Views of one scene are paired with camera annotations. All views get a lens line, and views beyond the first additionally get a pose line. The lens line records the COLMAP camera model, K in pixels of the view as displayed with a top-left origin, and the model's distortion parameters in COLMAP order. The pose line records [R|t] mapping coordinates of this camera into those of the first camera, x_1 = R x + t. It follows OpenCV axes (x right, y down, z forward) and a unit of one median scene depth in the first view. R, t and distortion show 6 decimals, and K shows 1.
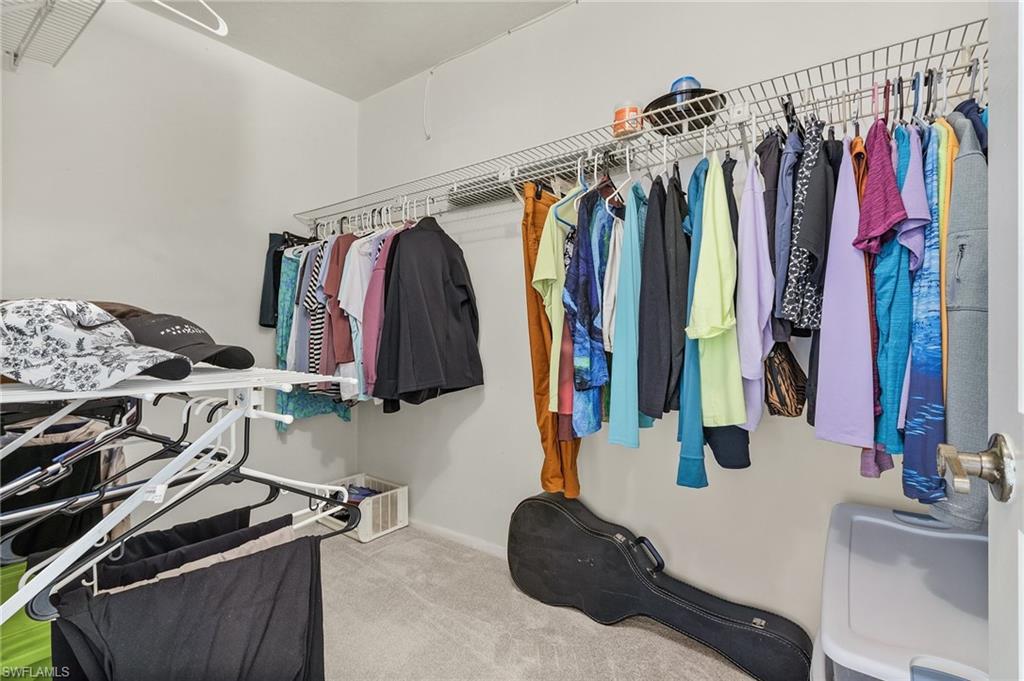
lens RADIAL K [[479.3, 0, 512.2], [0, 479.3, 341.7], [0, 0, 1]] dist [0.000418, 0.000840]
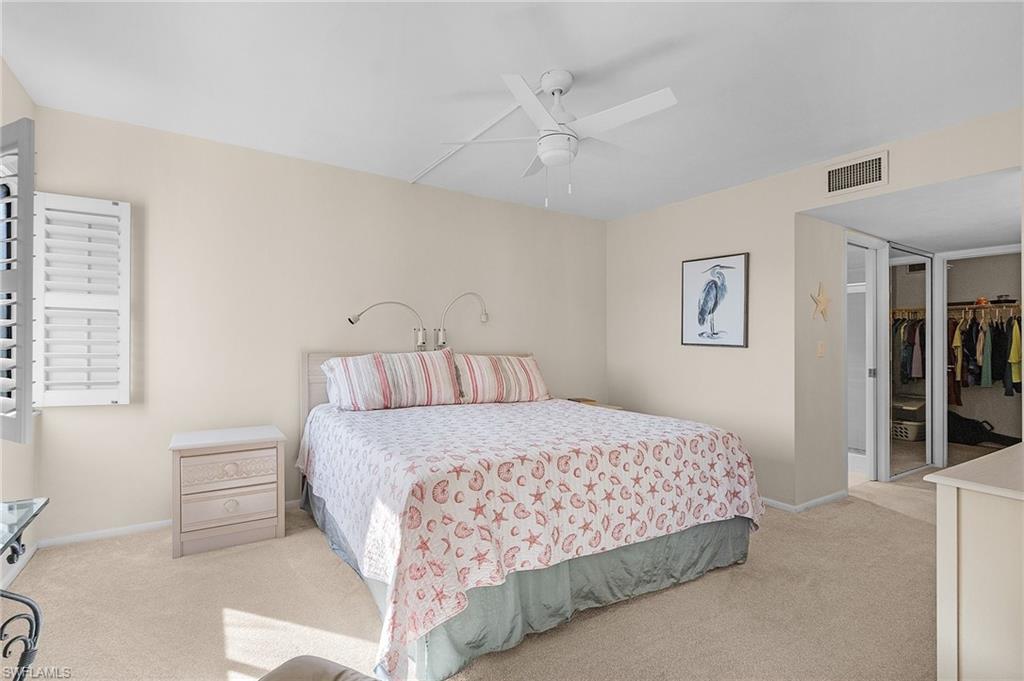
lens RADIAL K [[479.3, 0, 509.8], [0, 479.3, 342.3], [0, 0, 1]] dist [0.000418, 0.000840]
pose [[0.929163, -0.000914, -0.369668, -1.977926], [-0.003433, 0.999932, -0.011102, -0.111080], [0.369653, 0.011584, 0.929098, -4.207864]]
